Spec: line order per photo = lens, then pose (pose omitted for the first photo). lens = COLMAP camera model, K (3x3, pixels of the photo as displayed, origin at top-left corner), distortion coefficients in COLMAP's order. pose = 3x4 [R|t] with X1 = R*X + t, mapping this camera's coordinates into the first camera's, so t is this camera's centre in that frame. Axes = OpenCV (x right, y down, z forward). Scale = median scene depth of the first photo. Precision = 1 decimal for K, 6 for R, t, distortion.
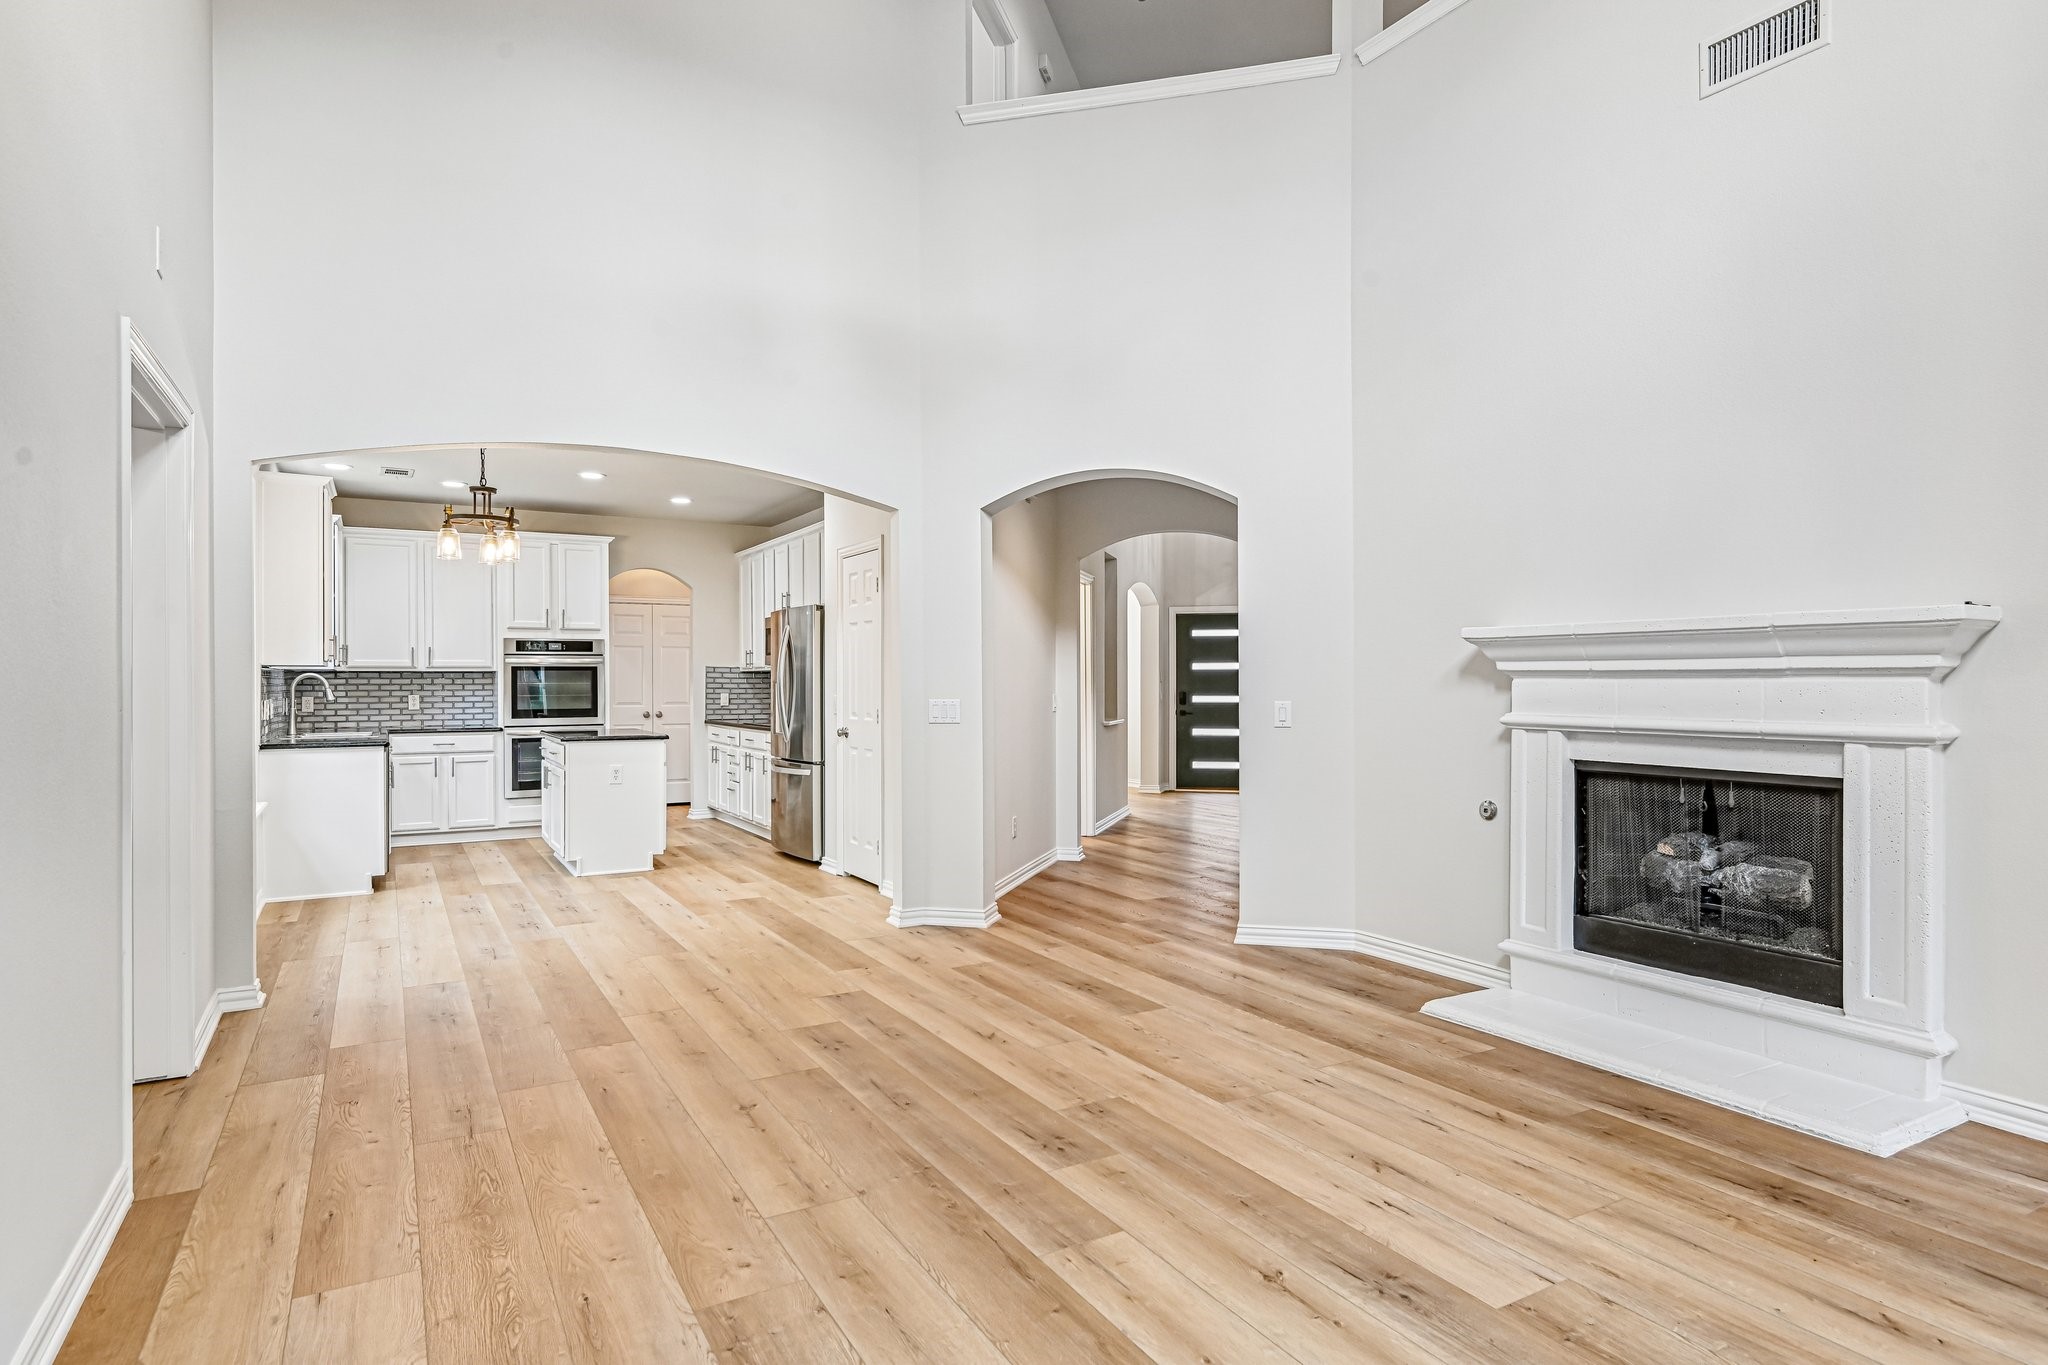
lens RADIAL K [[1091.3, 0, 1012.6], [0, 1091.3, 684.5], [0, 0, 1]] dist [0.011151, -0.003833]
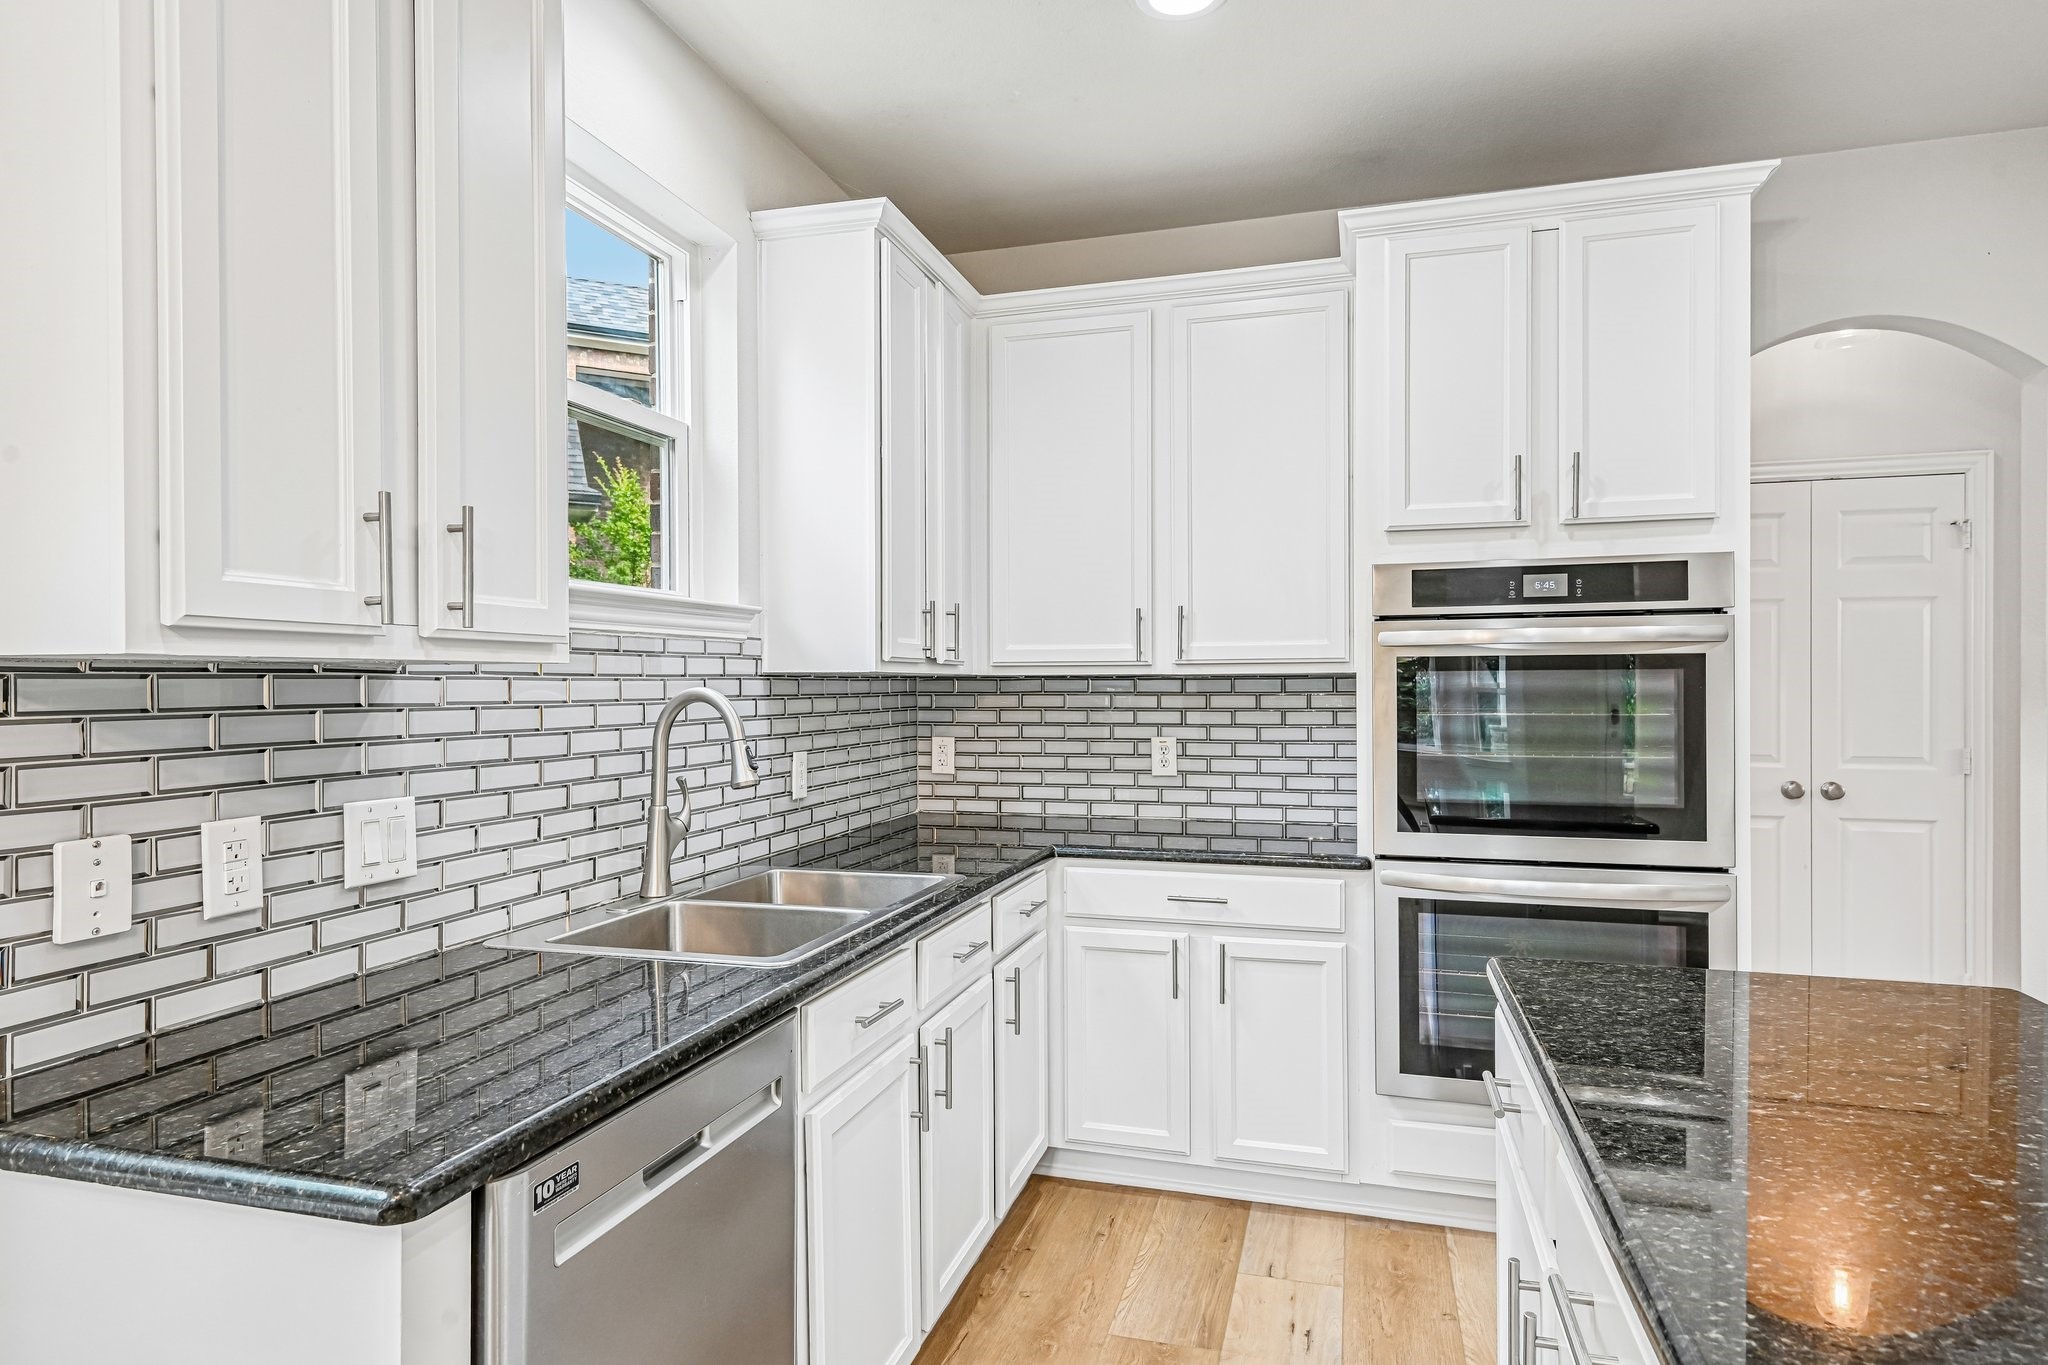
lens RADIAL K [[1131.0, 0, 1013.0], [0, 1131.0, 689.1], [0, 0, 1]] dist [0.021787, -0.009745]
pose [[0.688954, 0.002722, -0.724800, -0.299333], [-0.000330, 0.999994, 0.003442, -0.008514], [0.724805, -0.002132, 0.688951, 0.694862]]
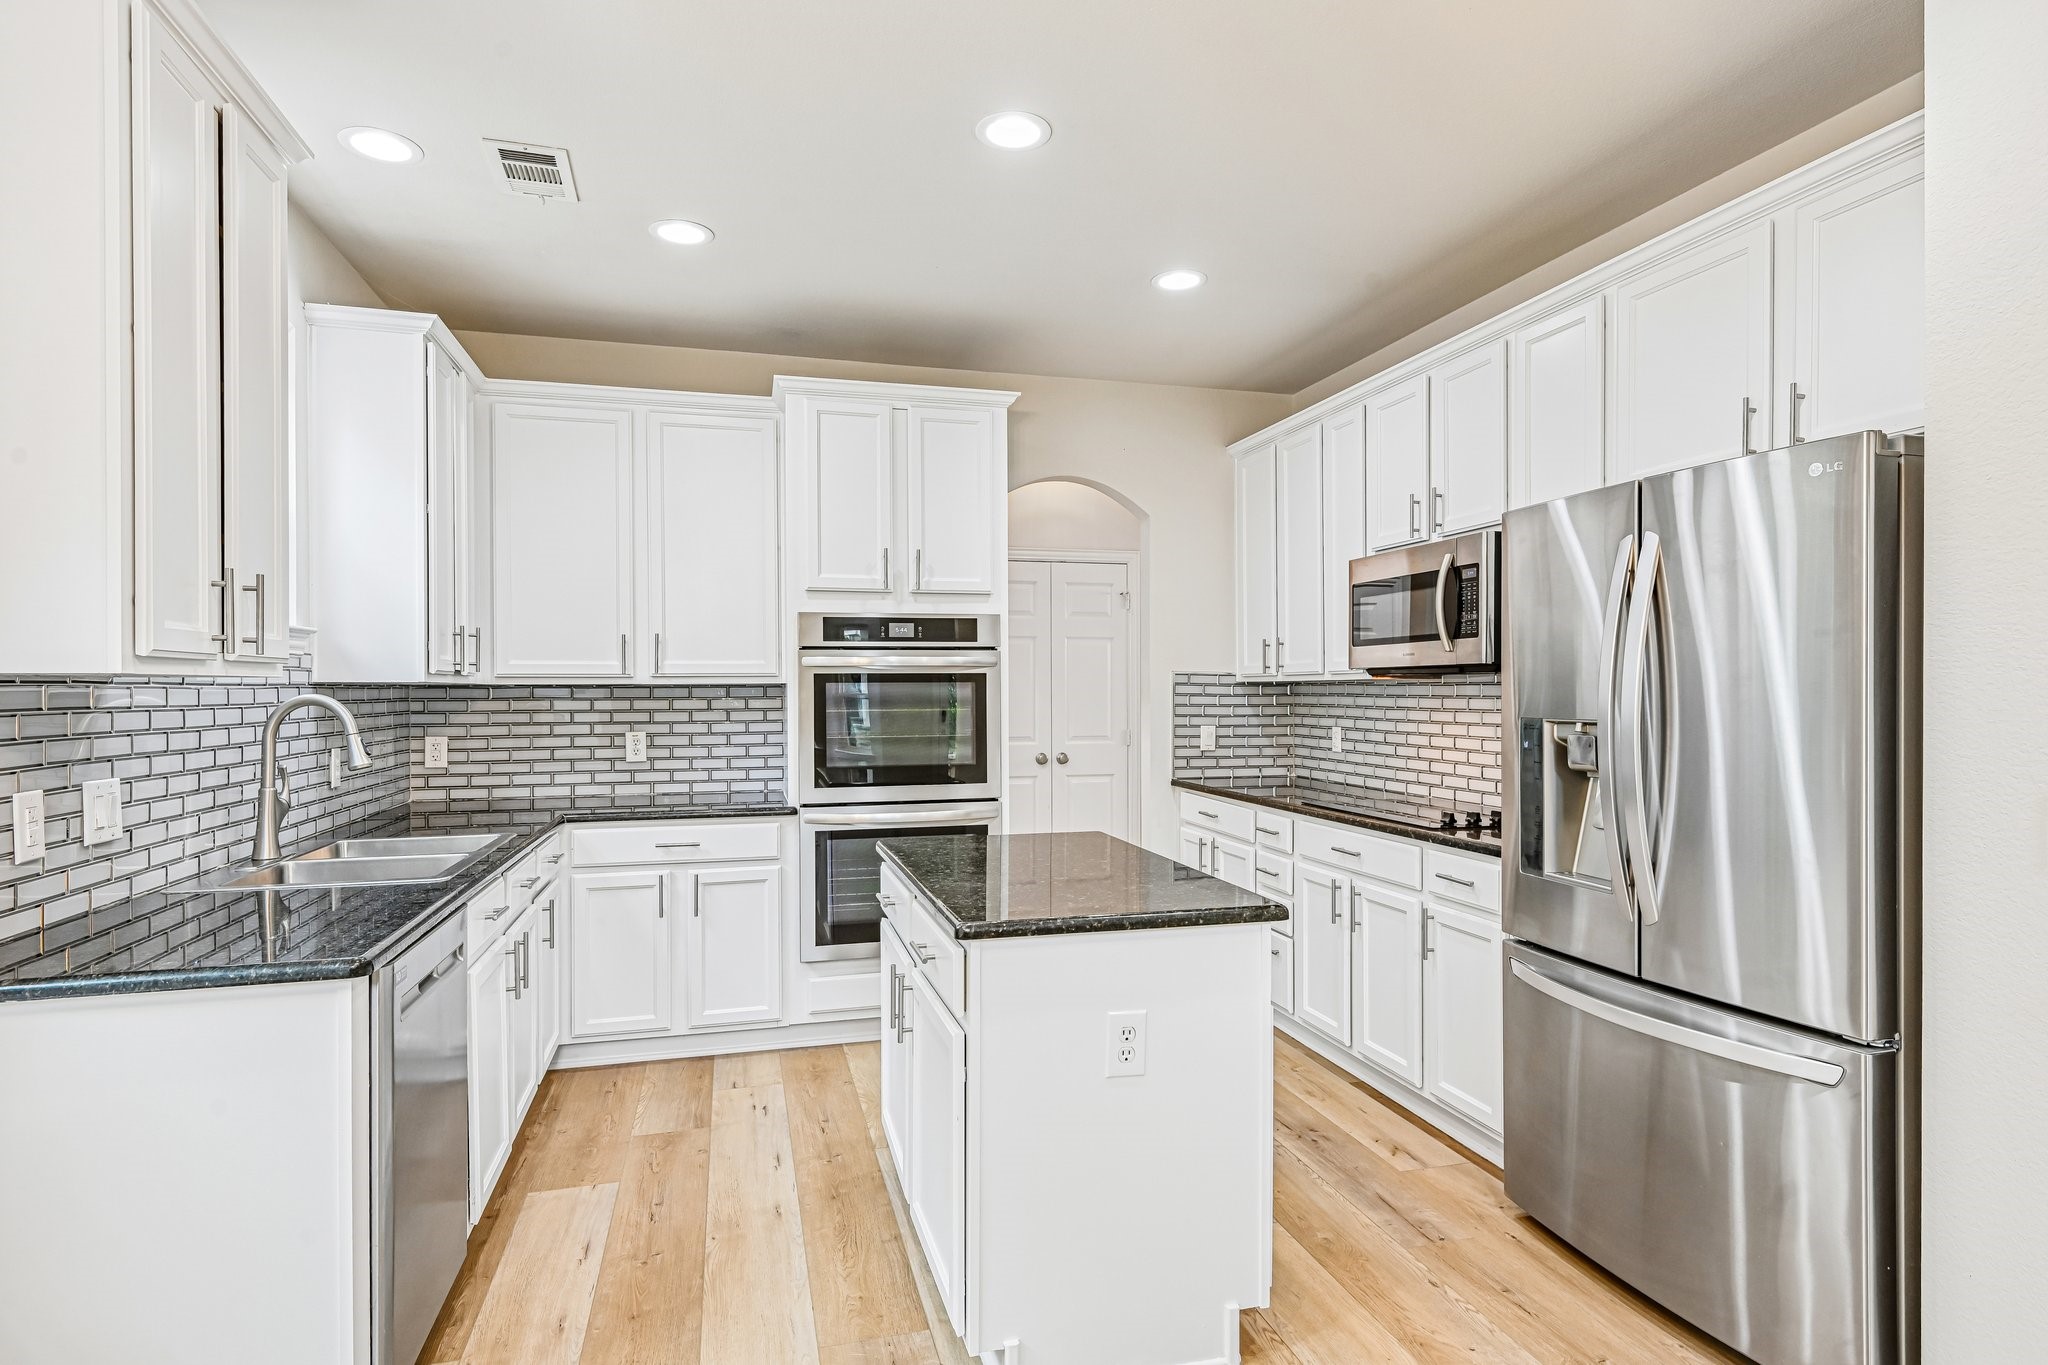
lens RADIAL K [[1091.3, 0, 1023.9], [0, 1091.3, 693.5], [0, 0, 1]] dist [0.011151, -0.003833]
pose [[0.968101, -0.000457, -0.250558, -0.253516], [0.000821, 0.999999, 0.001351, -0.008486], [0.250557, -0.001514, 0.968101, 0.567620]]
